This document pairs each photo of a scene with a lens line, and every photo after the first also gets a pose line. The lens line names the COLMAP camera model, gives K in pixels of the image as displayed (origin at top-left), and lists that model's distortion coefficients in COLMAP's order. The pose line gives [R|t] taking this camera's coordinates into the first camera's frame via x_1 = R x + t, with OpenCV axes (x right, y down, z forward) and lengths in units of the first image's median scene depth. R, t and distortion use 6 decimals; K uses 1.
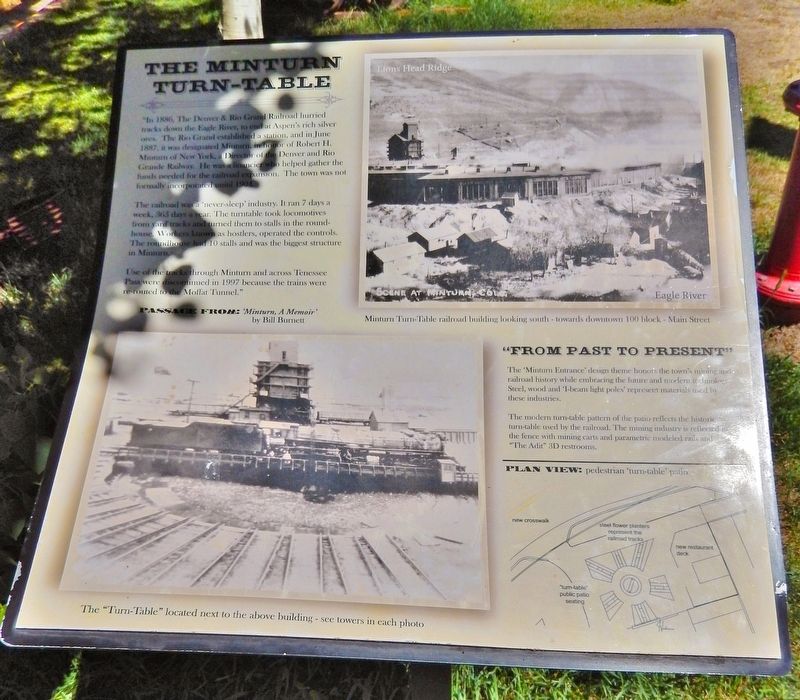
lens RADIAL K [[705.4, 0, 394.4], [0, 705.4, 345.9], [0, 0, 1]] dist [0.006794, 0.019000]
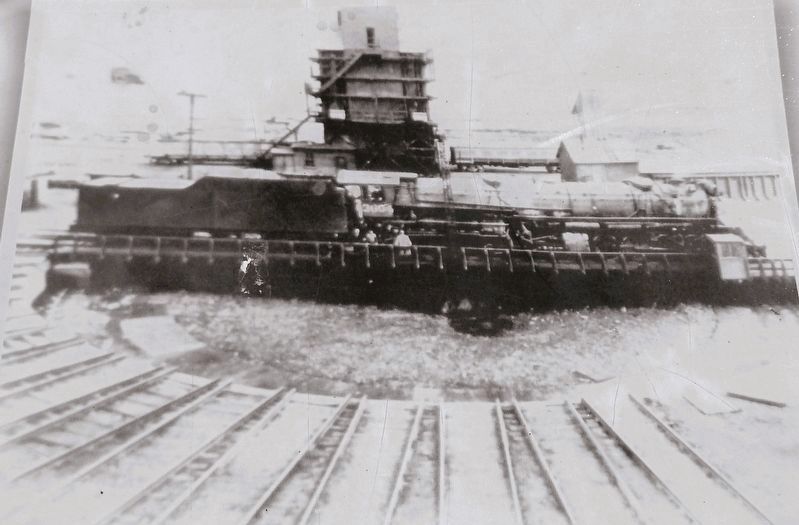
lens RADIAL K [[878.5, 0, 399.3], [0, 878.5, 258.8], [0, 0, 1]] dist [0.006553, 0.000000]
pose [[0.999257, -0.037669, -0.008187, -0.155730], [0.038543, 0.979778, 0.196338, 0.052187], [0.000625, -0.196508, 0.980502, 0.421728]]
